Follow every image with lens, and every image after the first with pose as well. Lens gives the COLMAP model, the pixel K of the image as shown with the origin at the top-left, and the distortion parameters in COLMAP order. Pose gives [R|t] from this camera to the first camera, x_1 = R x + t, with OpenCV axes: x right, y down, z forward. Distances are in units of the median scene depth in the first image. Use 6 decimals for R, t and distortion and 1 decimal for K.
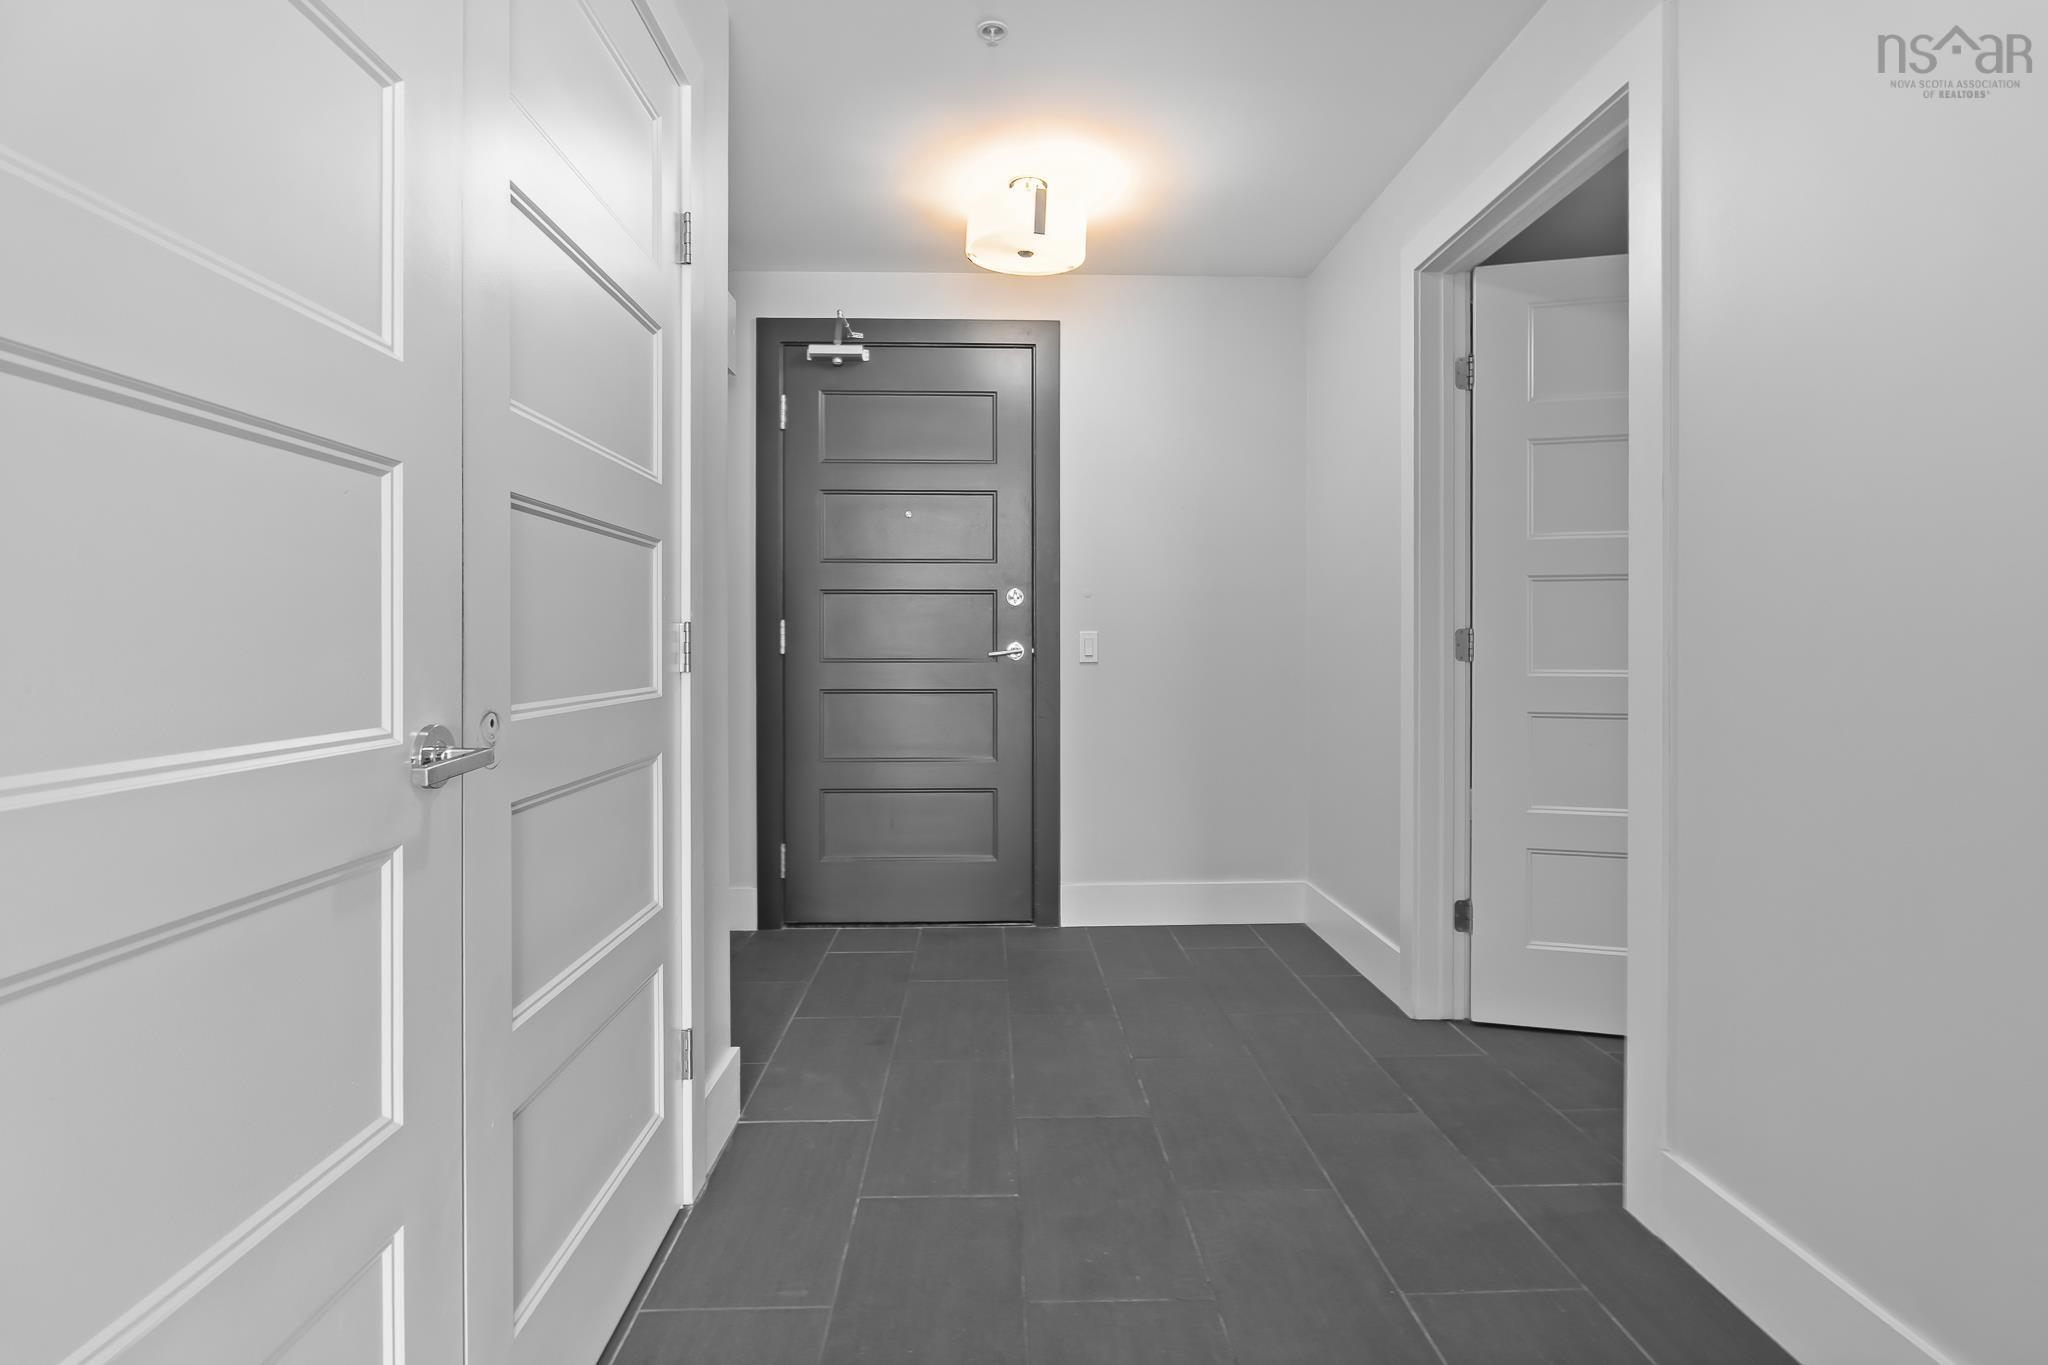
lens RADIAL K [[993.8, 0, 1031.2], [0, 993.8, 640.0], [0, 0, 1]] dist [-0.017108, 0.000367]
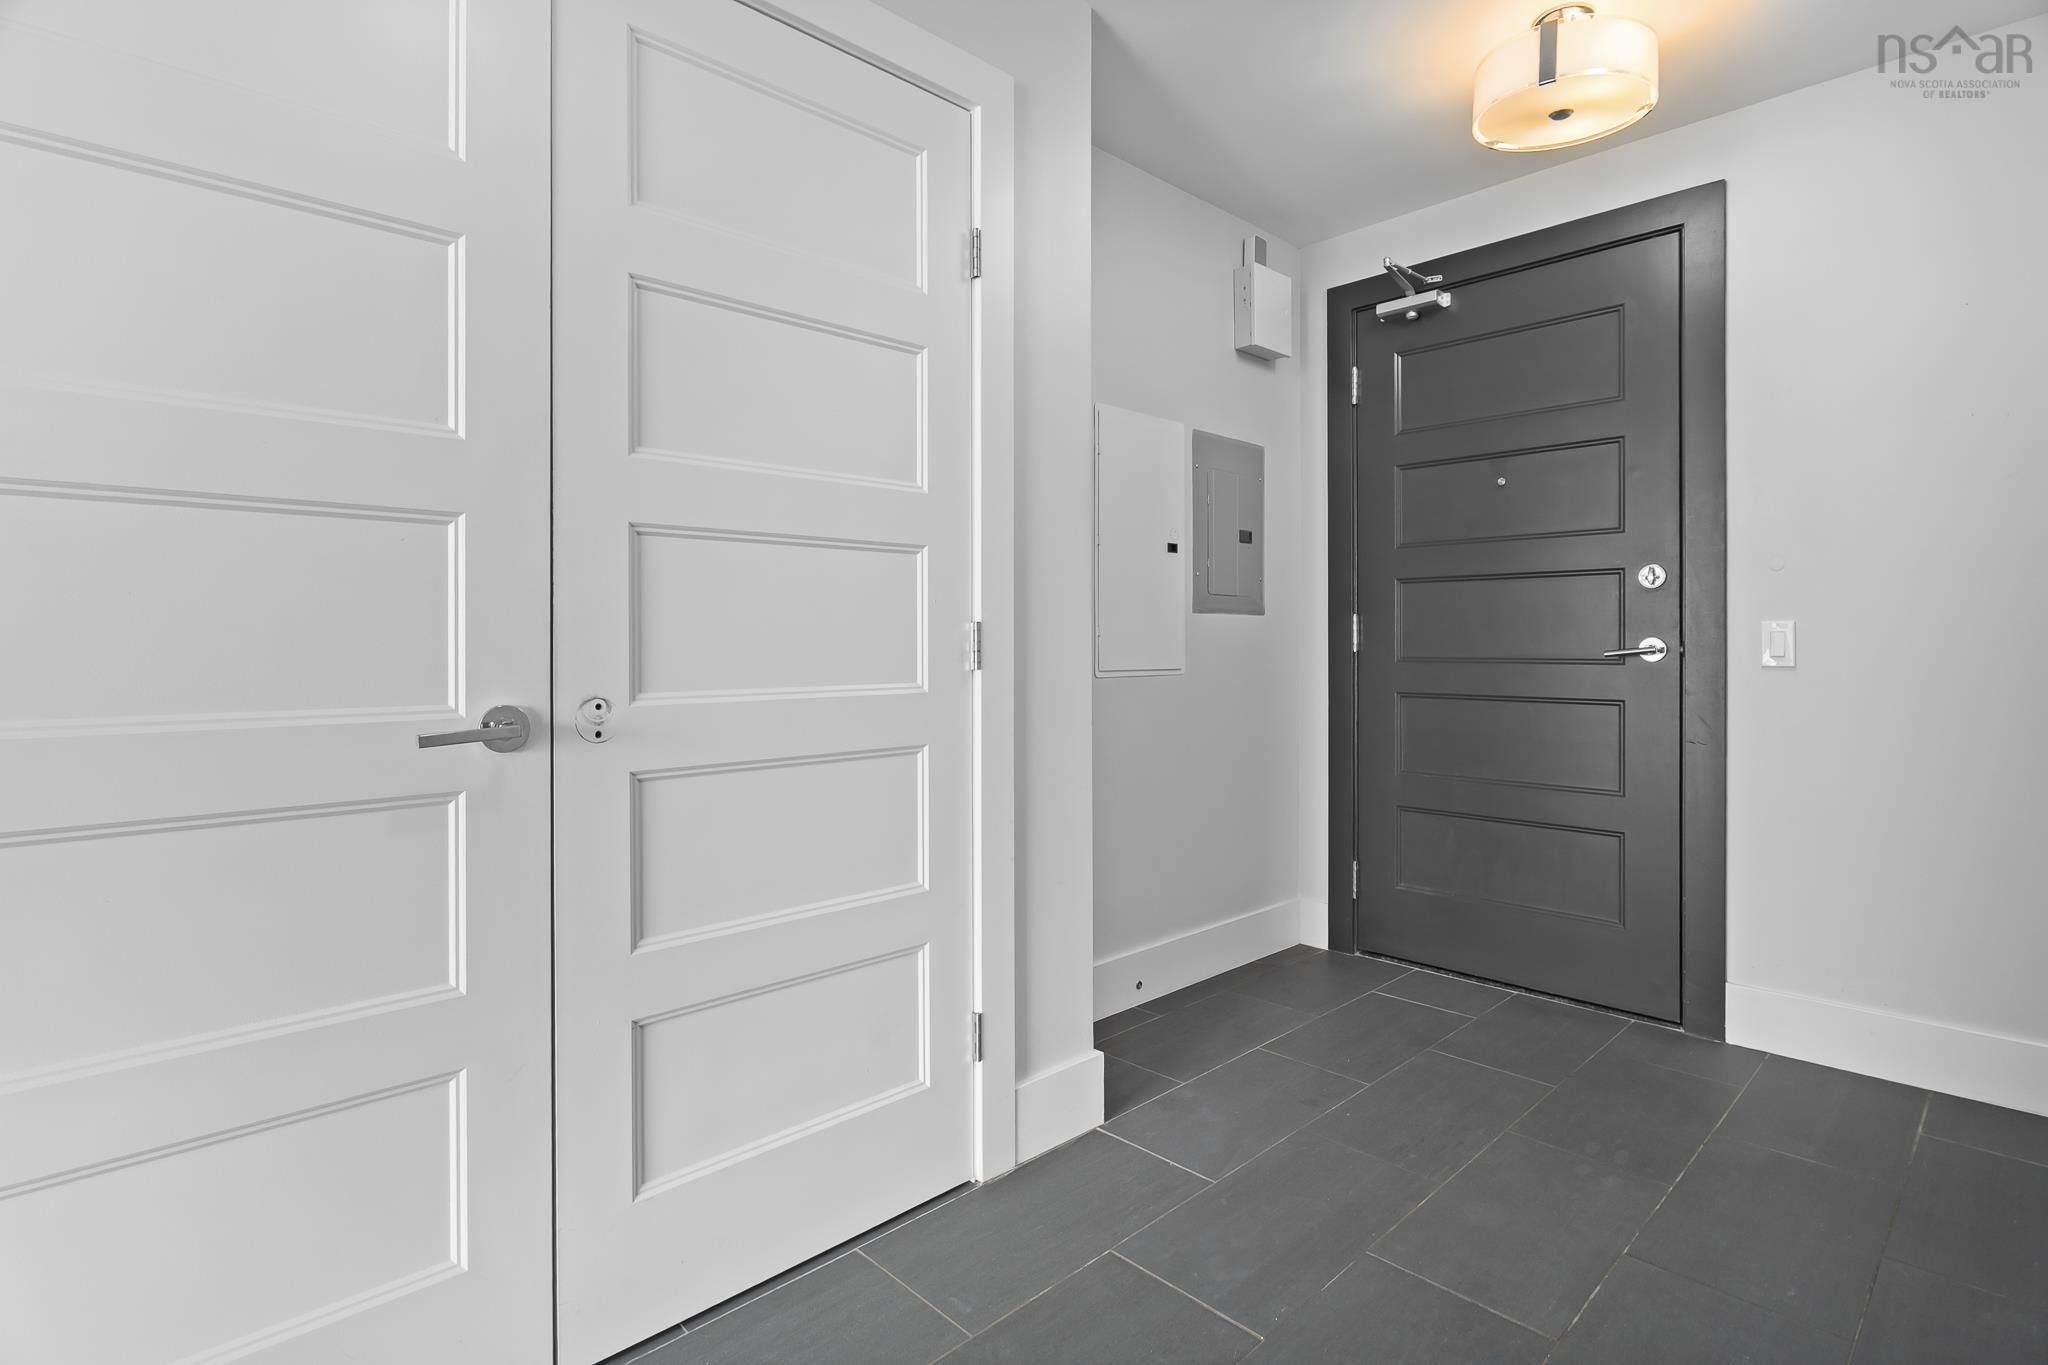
lens RADIAL K [[993.8, 0, 1031.2], [0, 993.8, 640.0], [0, 0, 1]] dist [-0.017108, 0.000367]
pose [[0.657924, -0.003829, -0.753075, 0.236800], [0.006611, 0.999978, 0.000691, 0.000355], [0.753055, -0.005433, 0.657935, 0.177764]]
